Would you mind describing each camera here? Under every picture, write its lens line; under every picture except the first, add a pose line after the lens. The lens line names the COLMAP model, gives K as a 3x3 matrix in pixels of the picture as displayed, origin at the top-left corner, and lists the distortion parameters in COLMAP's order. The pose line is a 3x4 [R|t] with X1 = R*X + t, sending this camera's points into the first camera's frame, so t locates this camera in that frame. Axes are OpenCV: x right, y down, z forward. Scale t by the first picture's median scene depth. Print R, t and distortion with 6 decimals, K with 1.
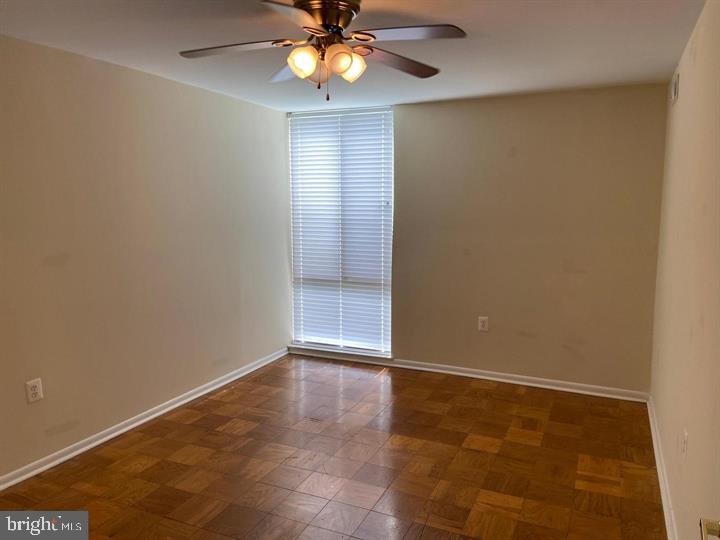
lens RADIAL K [[547.5, 0, 360.0], [0, 547.5, 270.0], [0, 0, 1]] dist [0.131310, -0.171487]
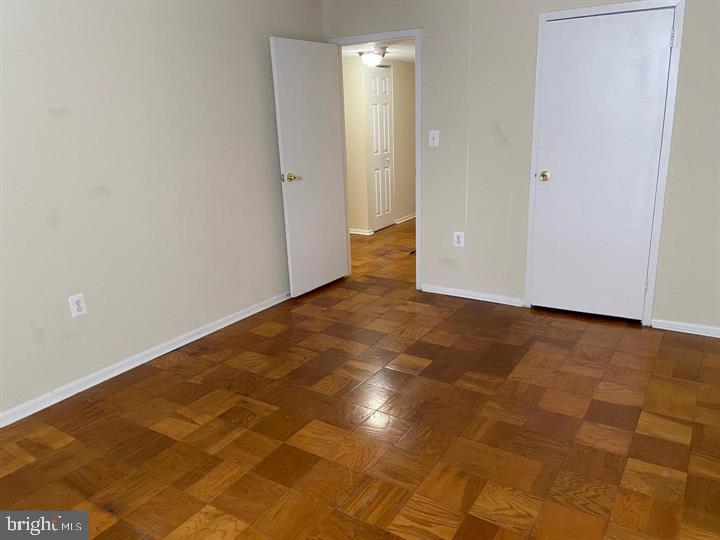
lens RADIAL K [[547.5, 0, 360.0], [0, 547.5, 270.0], [0, 0, 1]] dist [0.131310, -0.171487]
pose [[-0.990002, -0.002497, 0.141033, -0.181266], [0.052948, 0.920152, 0.387966, -0.171989], [-0.130740, 0.391554, -0.910820, 1.616661]]
